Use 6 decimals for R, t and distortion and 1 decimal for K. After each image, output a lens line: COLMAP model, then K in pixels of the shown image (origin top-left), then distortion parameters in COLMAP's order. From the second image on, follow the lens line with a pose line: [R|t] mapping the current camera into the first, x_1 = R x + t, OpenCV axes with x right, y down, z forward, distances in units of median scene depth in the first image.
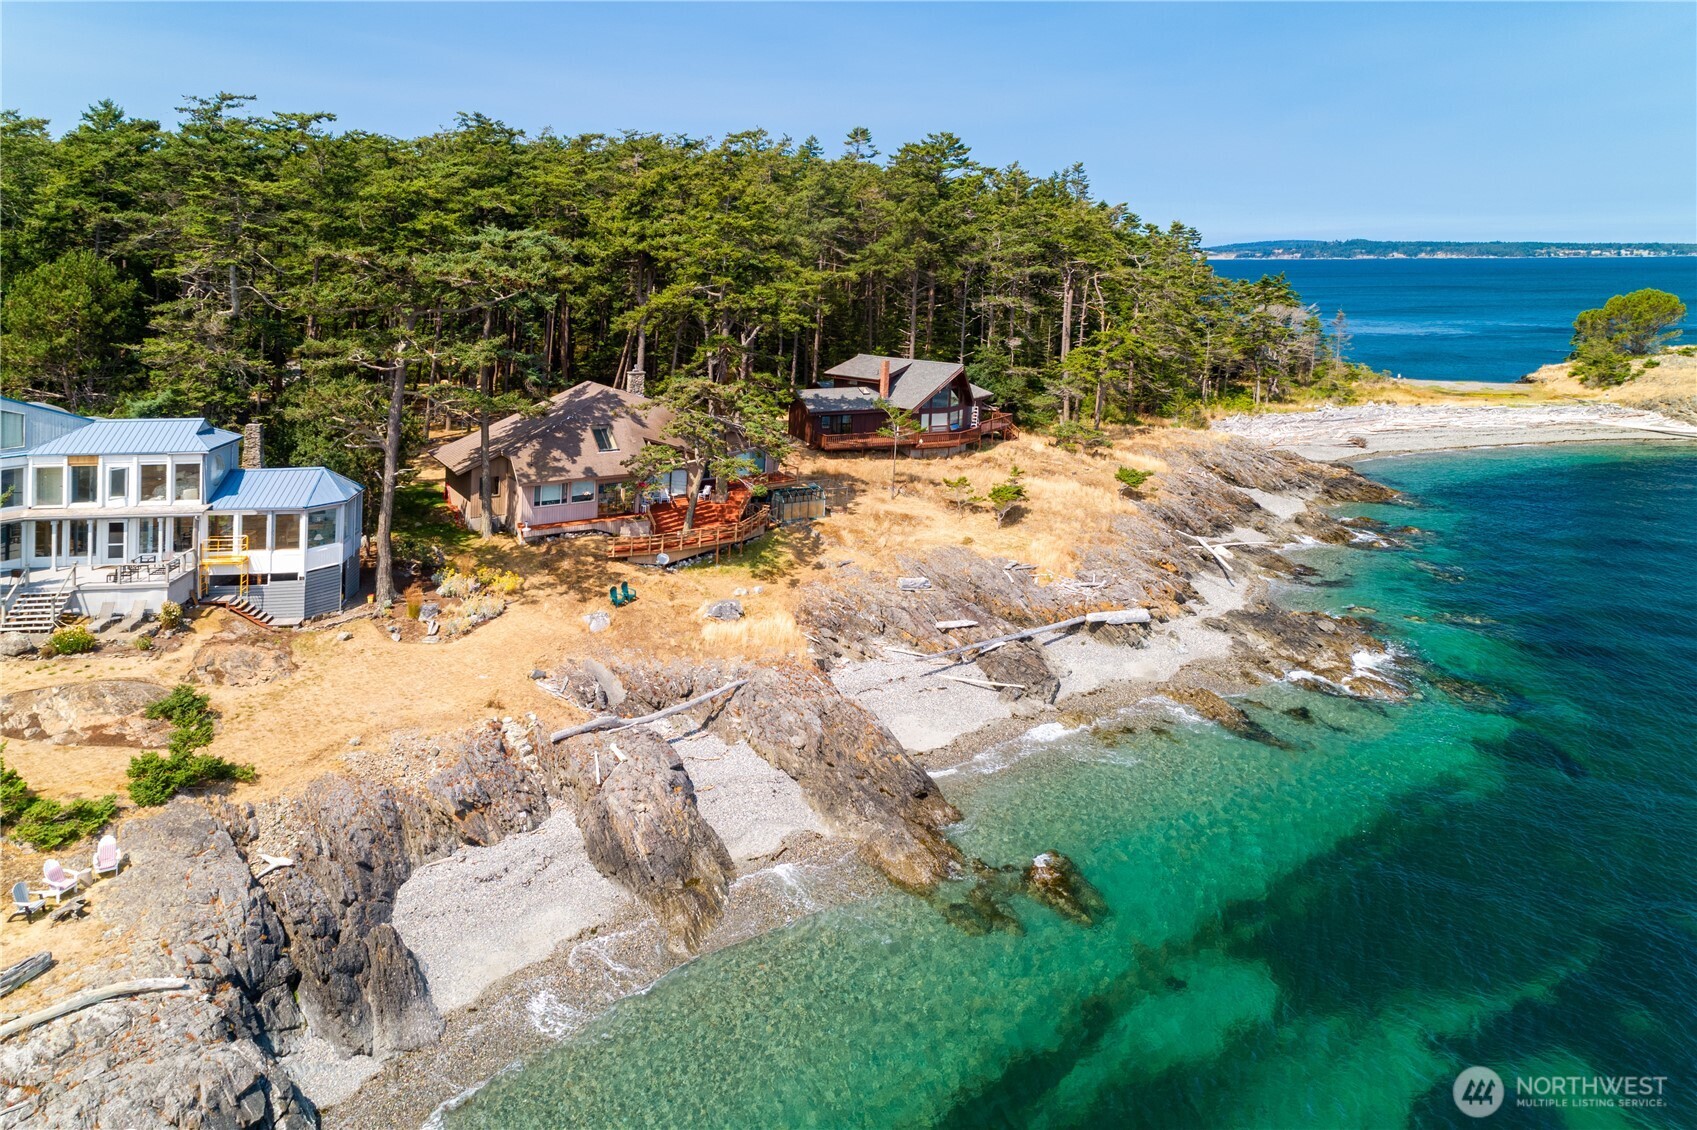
lens RADIAL K [[1116.5, 0, 847.0], [0, 1116.5, 524.4], [0, 0, 1]] dist [-0.040107, 0.000025]
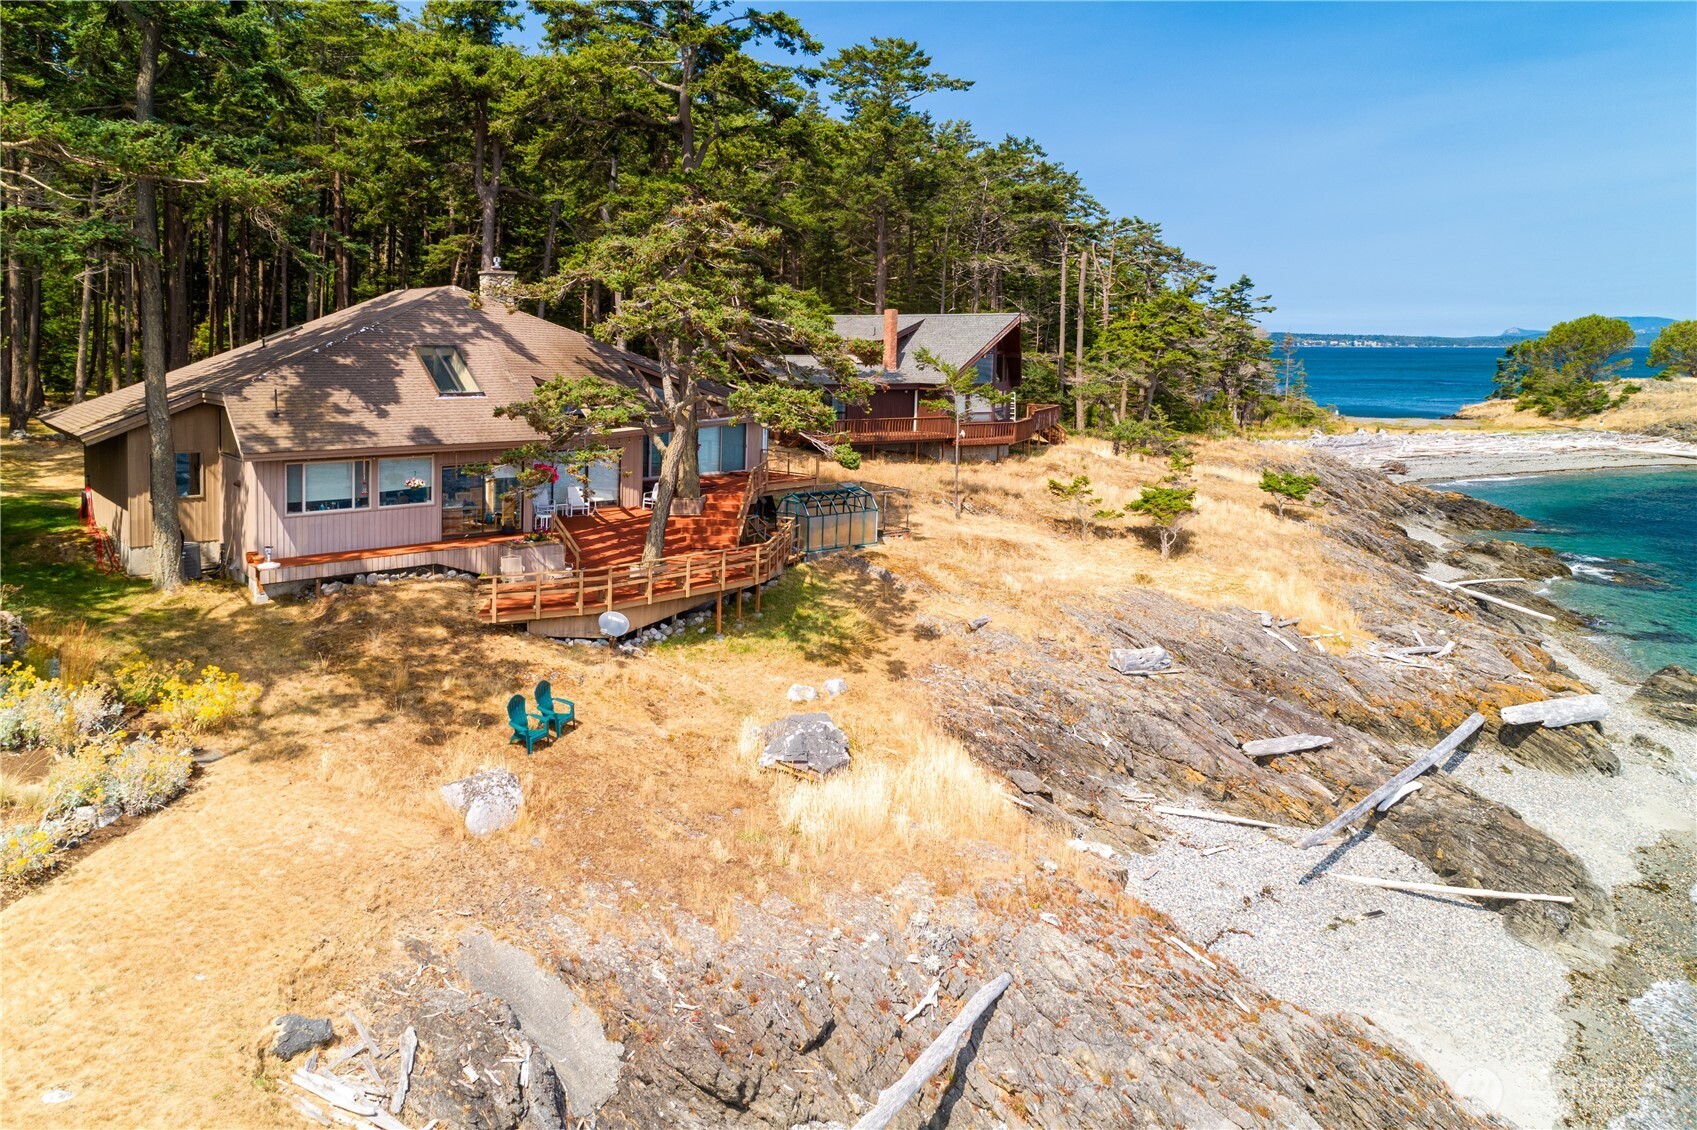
lens RADIAL K [[1144.7, 0, 852.3], [0, 1144.7, 600.2], [0, 0, 1]] dist [0.000553, 0.000558]
pose [[0.985074, -0.029894, 0.169513, -0.142233], [0.031079, 0.999508, -0.004340, 0.025240], [-0.169300, 0.009544, 0.985518, 0.526546]]
